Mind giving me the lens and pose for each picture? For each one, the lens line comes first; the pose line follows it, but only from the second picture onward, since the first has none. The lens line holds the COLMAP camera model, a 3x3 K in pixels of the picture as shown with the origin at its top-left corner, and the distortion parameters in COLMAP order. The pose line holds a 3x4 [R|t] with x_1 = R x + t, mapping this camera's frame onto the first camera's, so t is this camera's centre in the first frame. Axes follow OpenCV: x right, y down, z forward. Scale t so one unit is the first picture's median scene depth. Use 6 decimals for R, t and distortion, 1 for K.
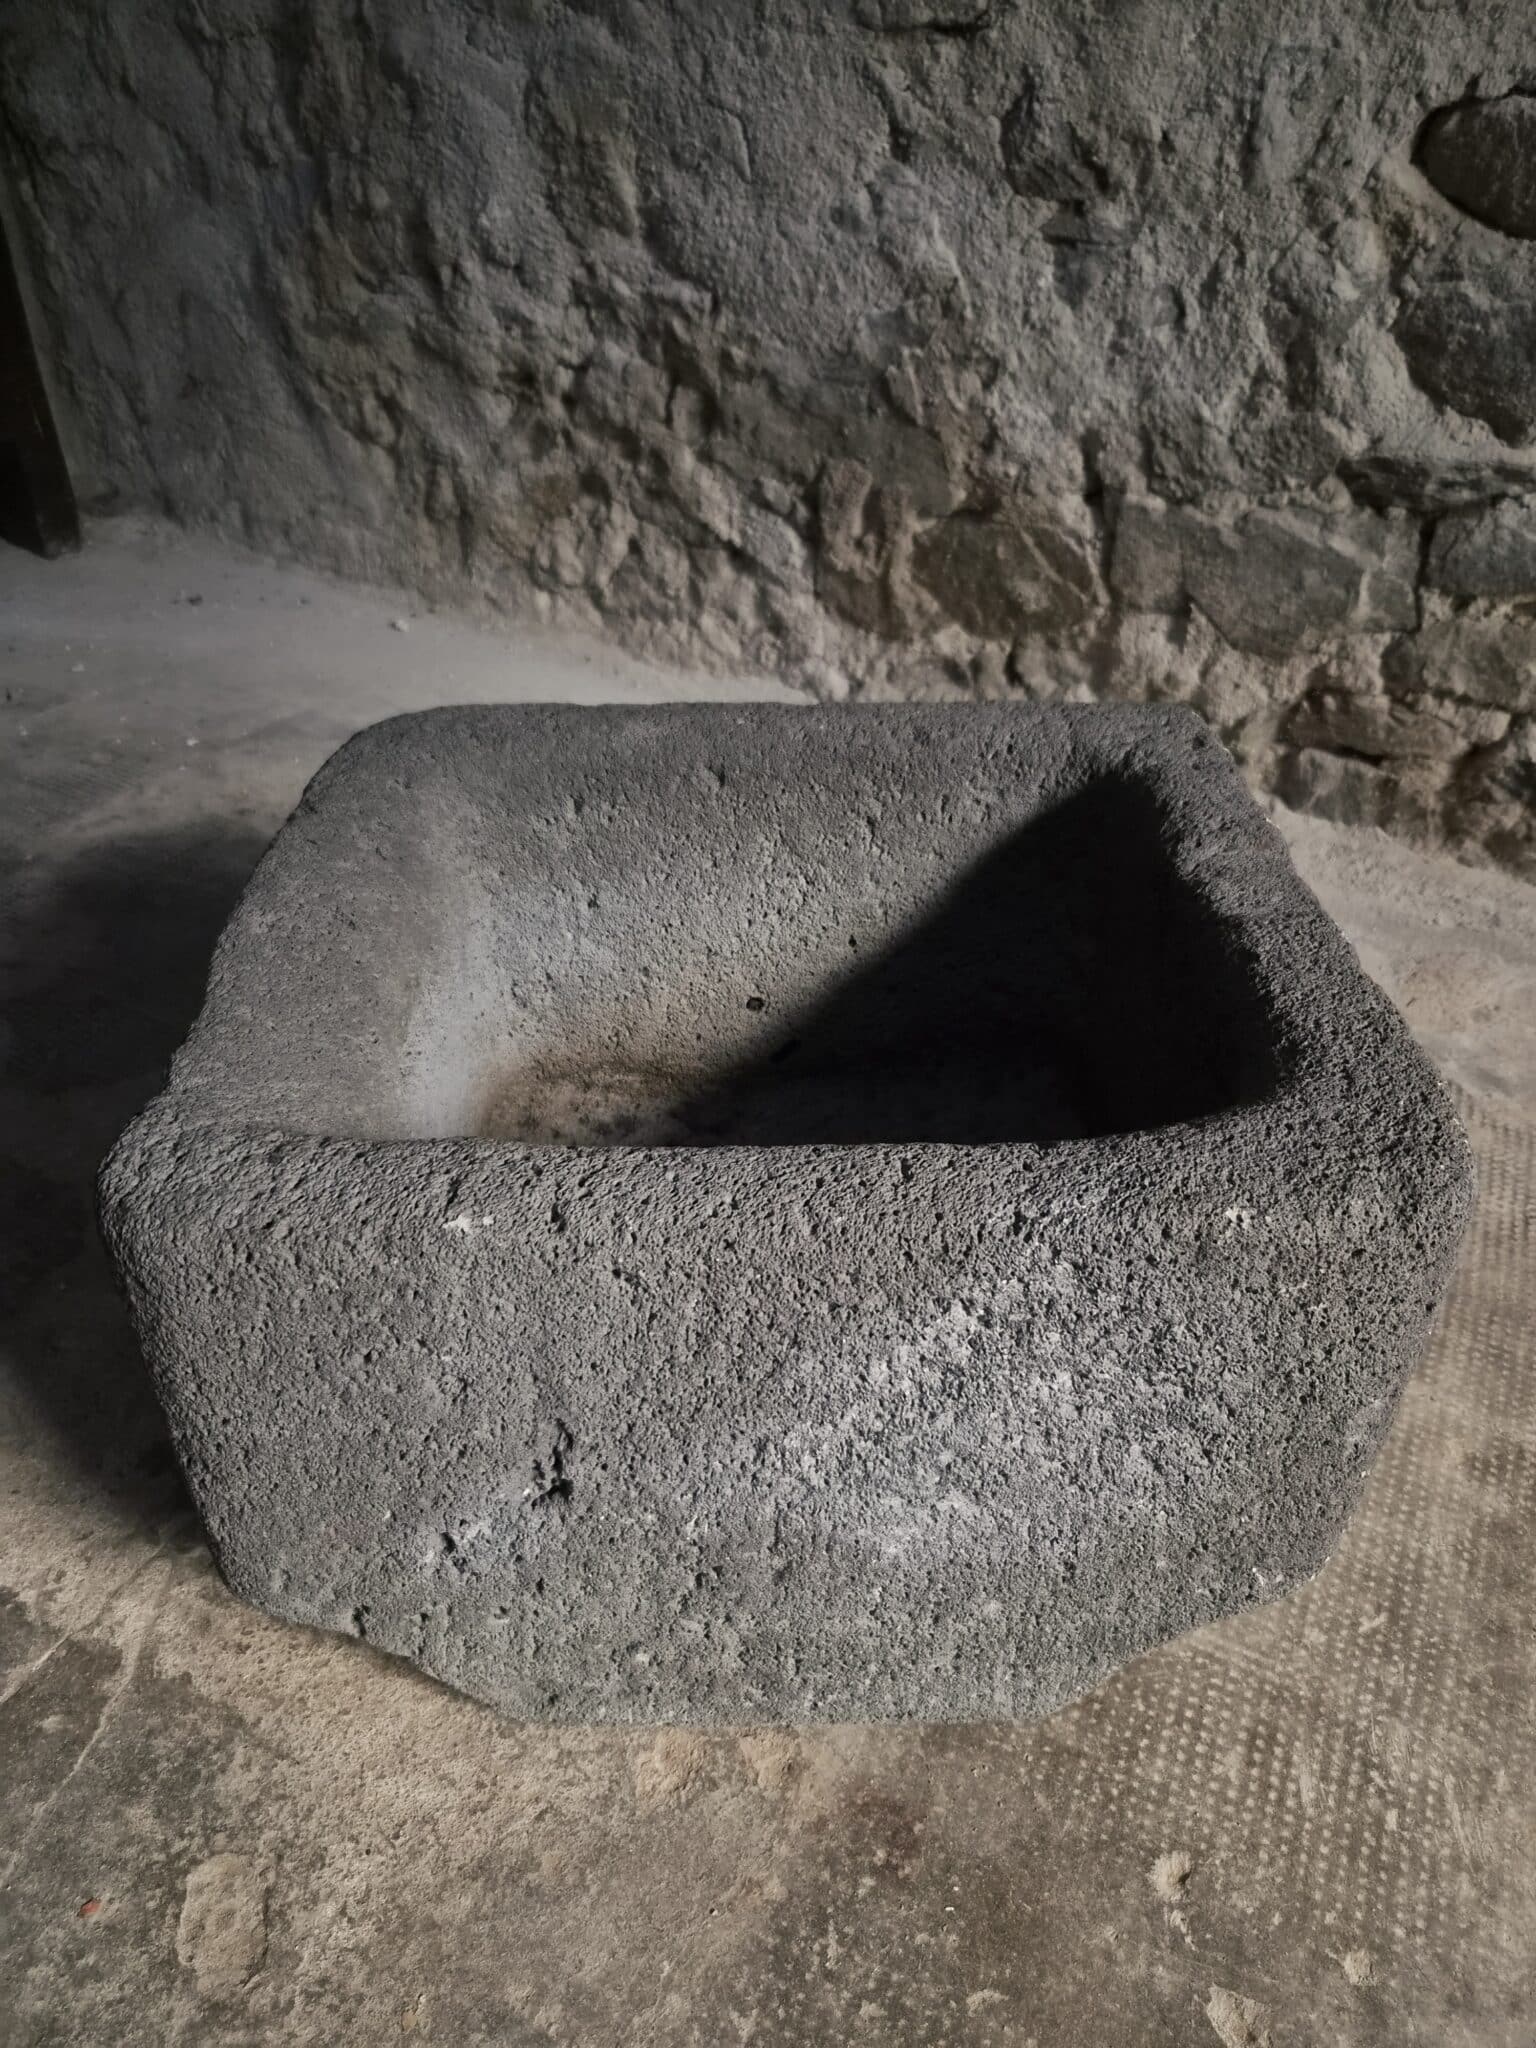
lens RADIAL K [[1404.3, 0, 804.9], [0, 1404.3, 1045.4], [0, 0, 1]] dist [0.053122, -0.044284]
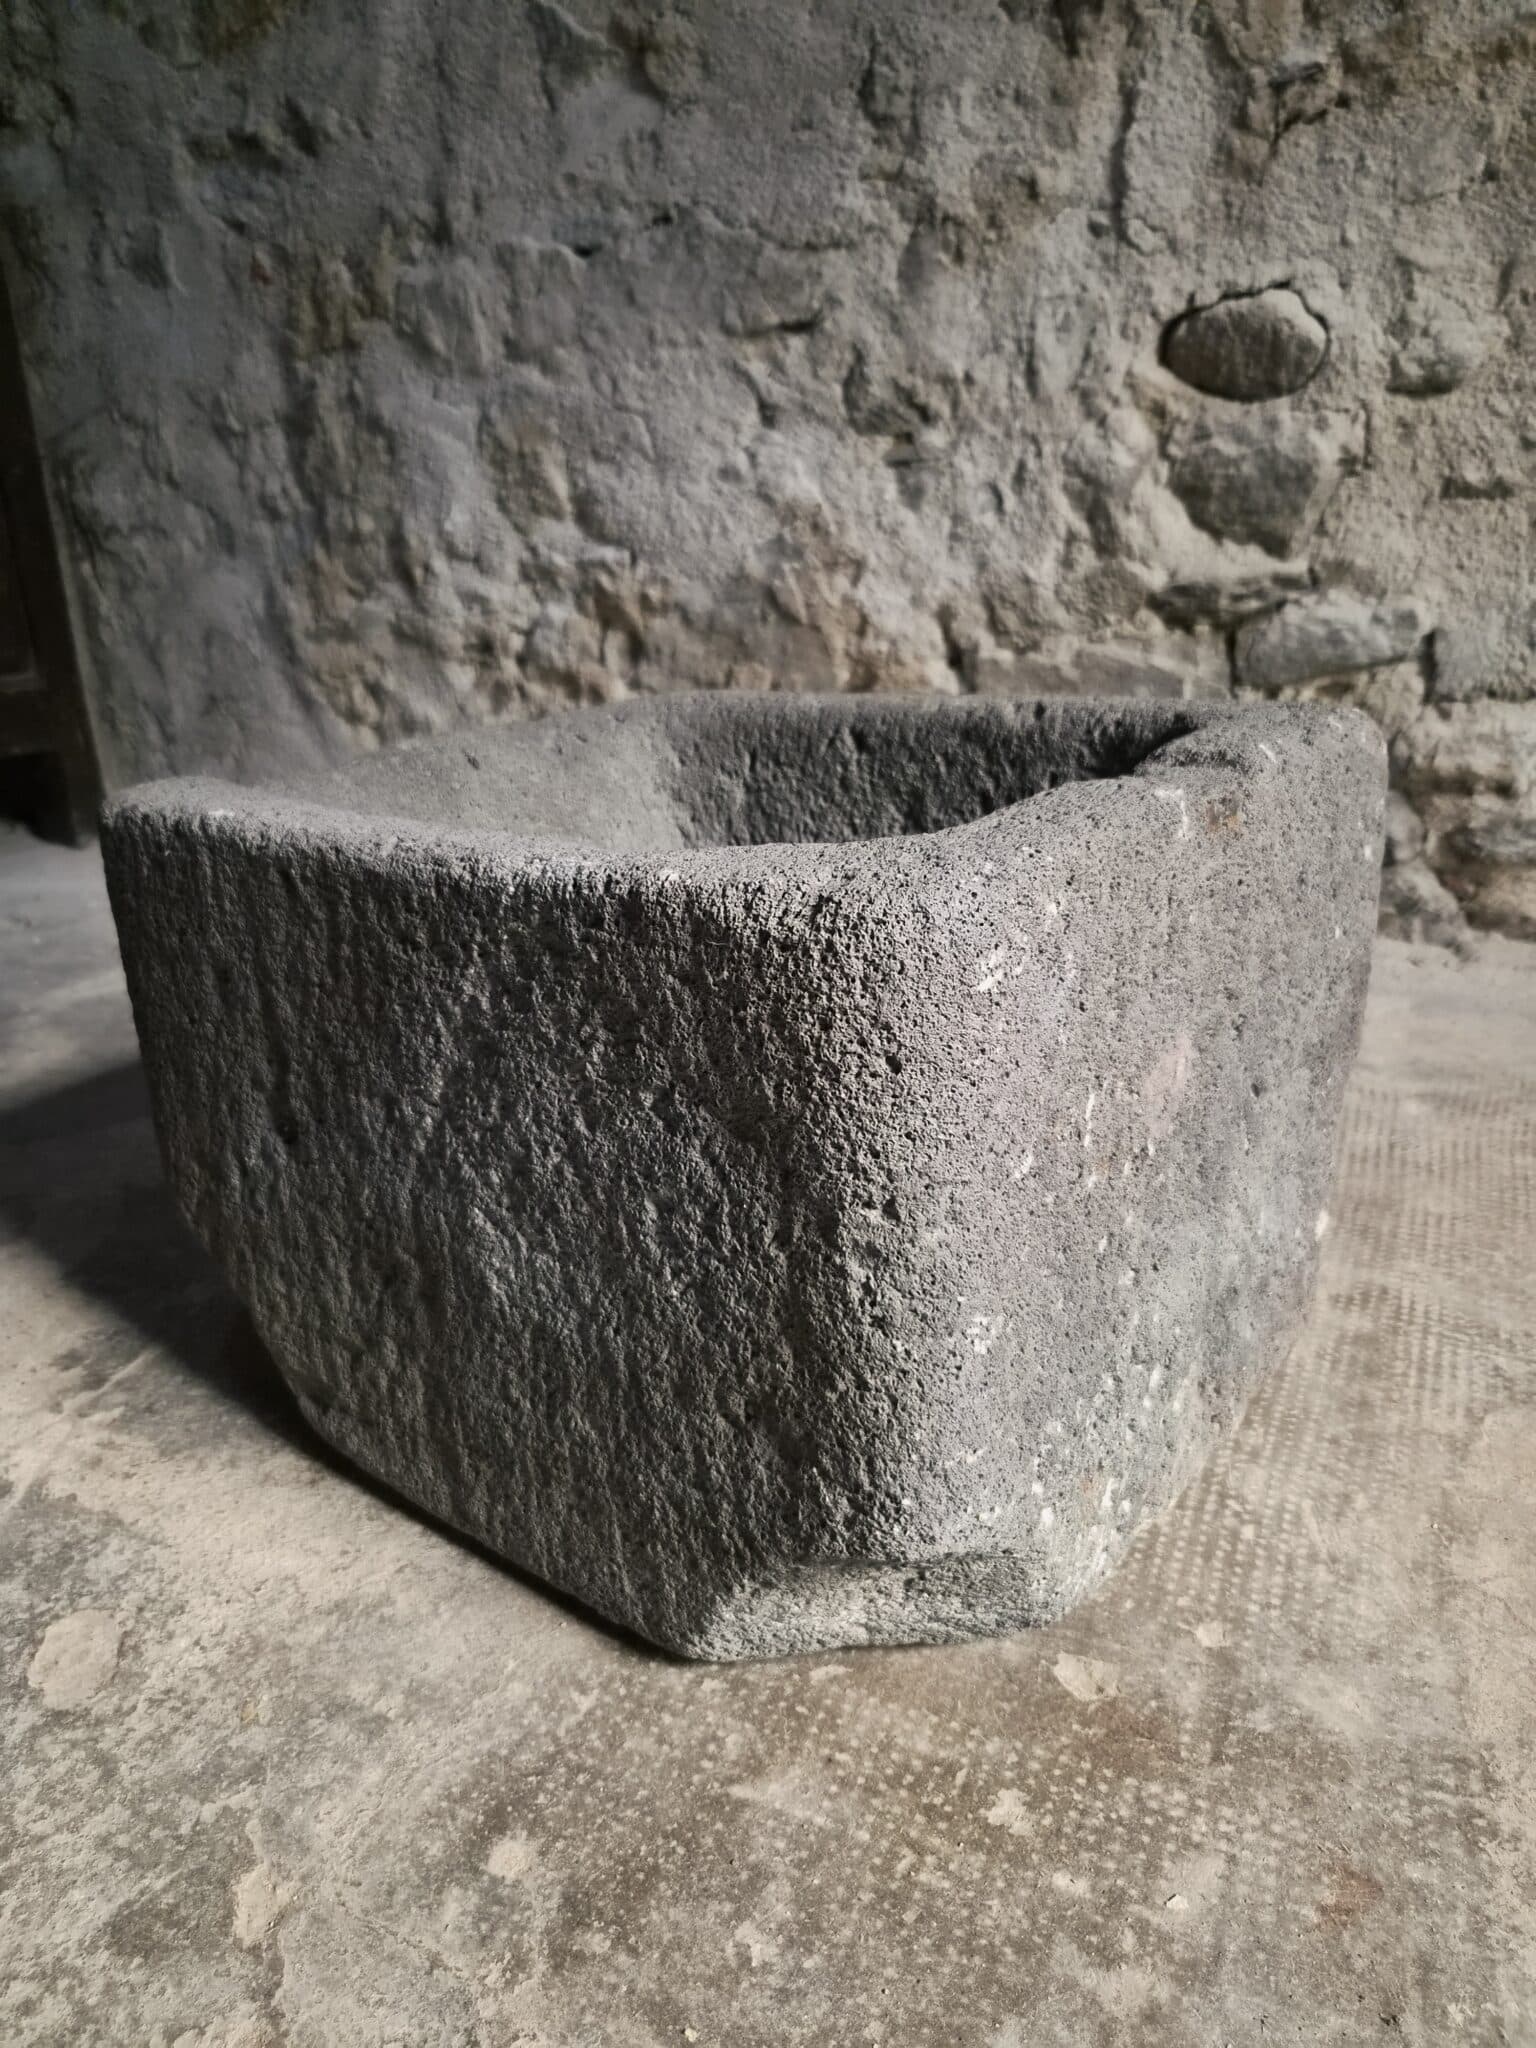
lens RADIAL K [[1404.3, 0, 775.0], [0, 1404.3, 998.4], [0, 0, 1]] dist [0.053122, -0.044284]
pose [[0.997092, -0.072765, -0.022642, 0.067852], [0.062666, 0.951964, -0.299730, 0.240878], [0.043364, 0.297440, 0.953755, -0.038706]]
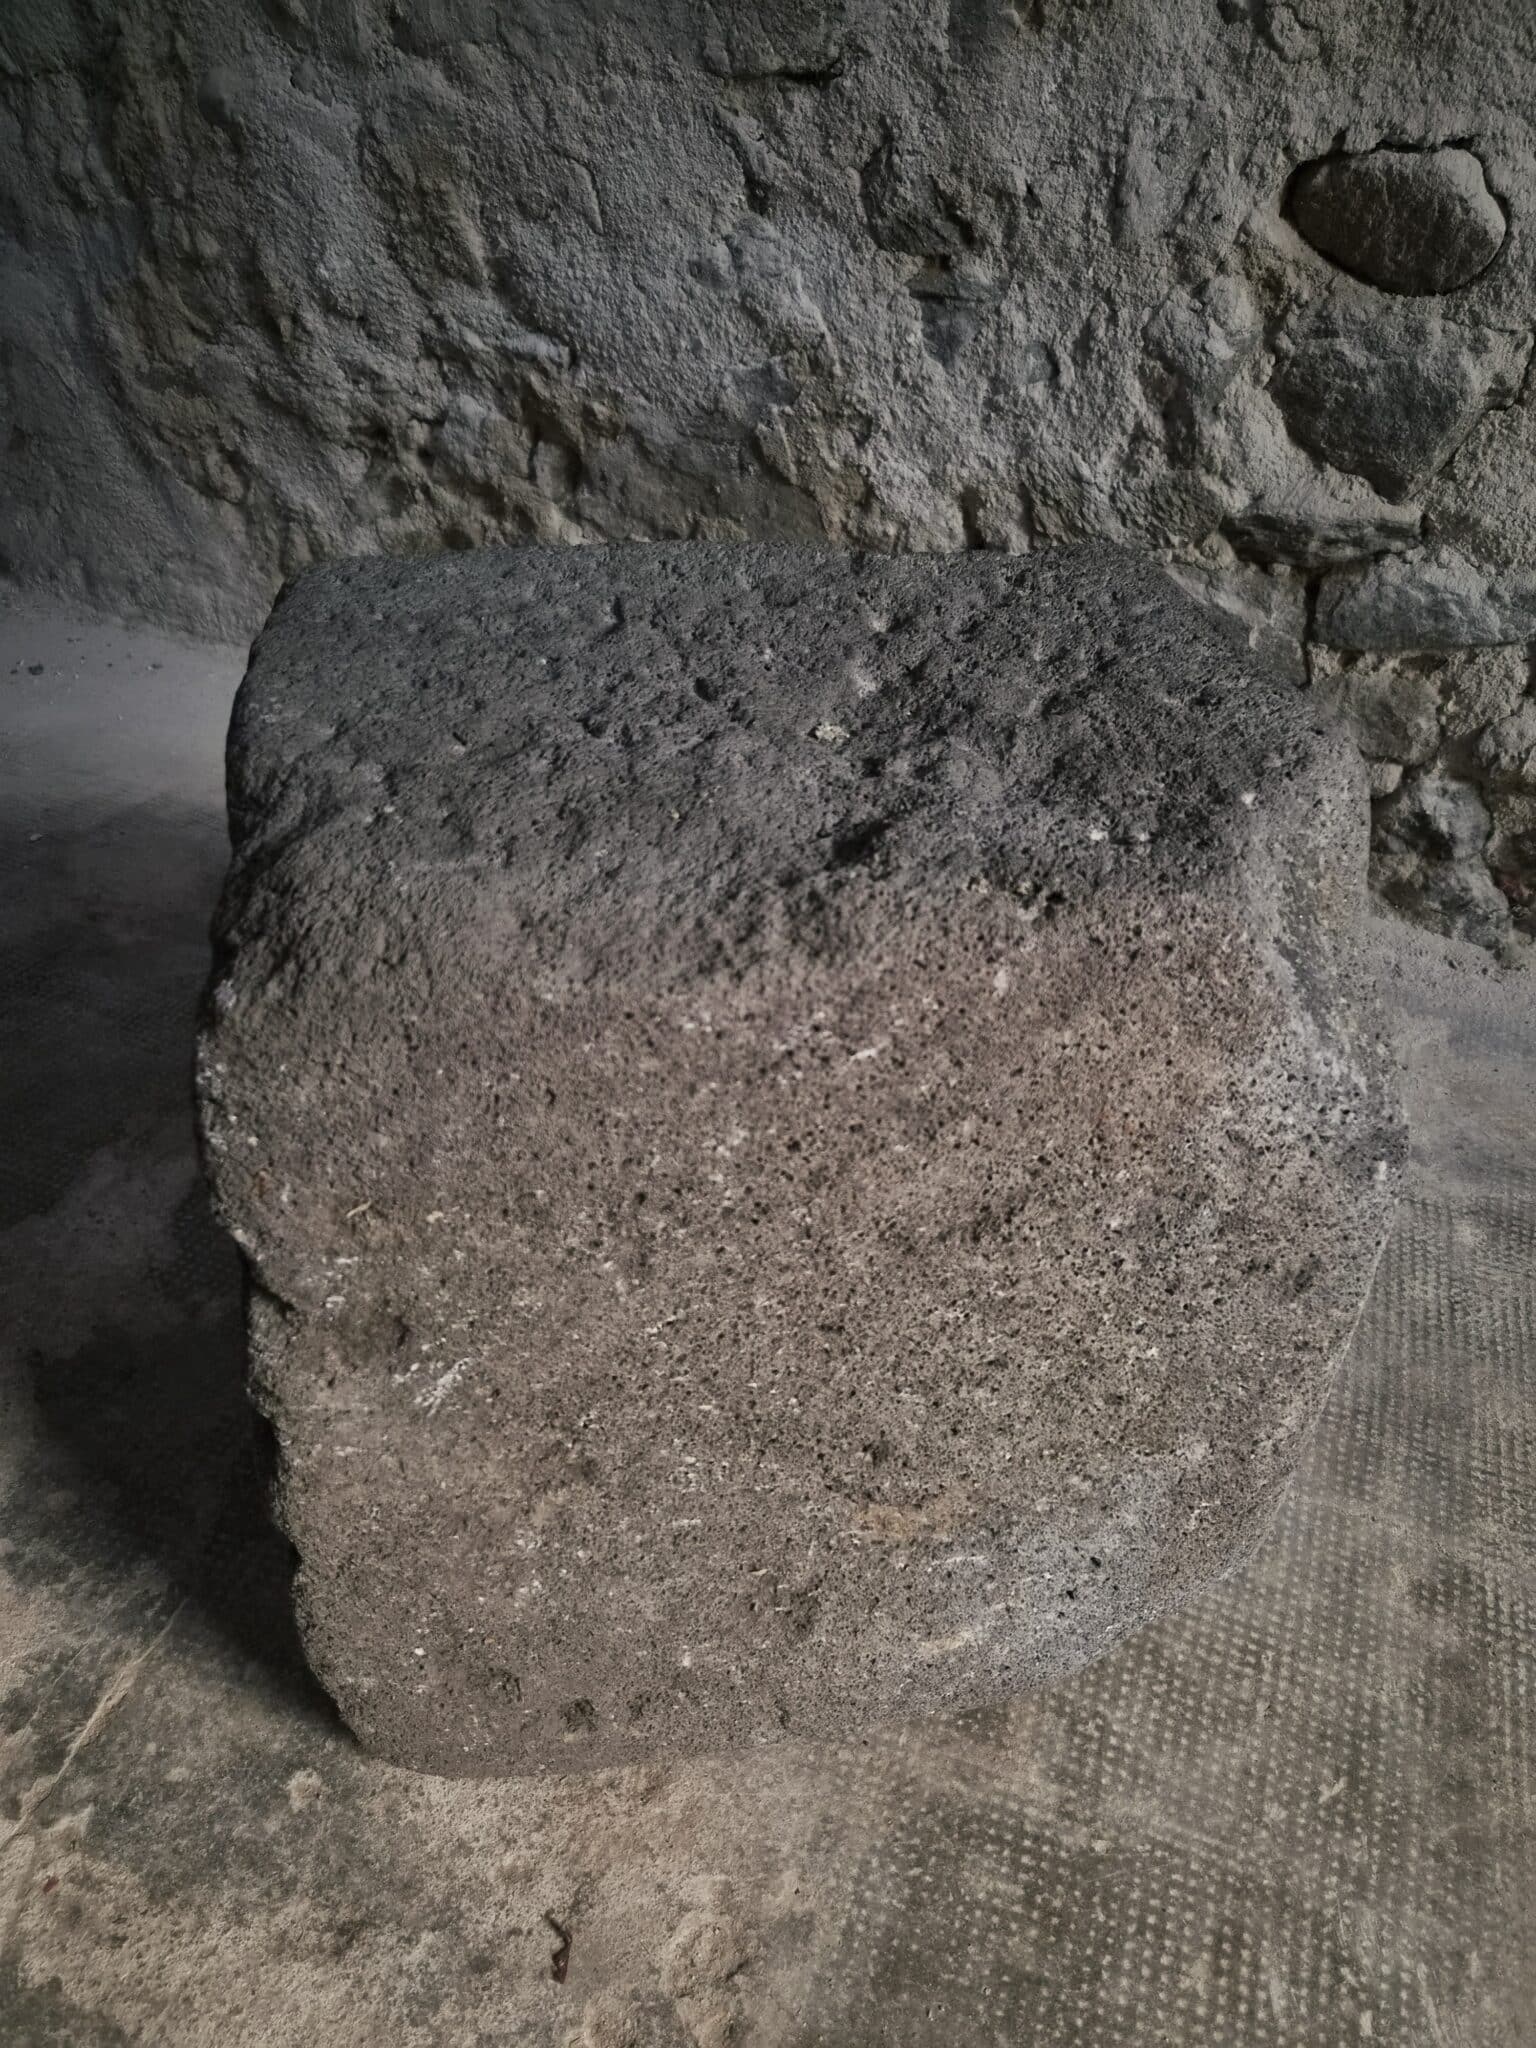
lens RADIAL K [[1404.3, 0, 800.5], [0, 1404.3, 1046.5], [0, 0, 1]] dist [0.053122, -0.044284]
pose [[0.996580, -0.053878, 0.062656, 0.005447], [0.053363, 0.998527, 0.009856, -0.071612], [-0.063095, -0.006479, 0.997987, 0.039790]]
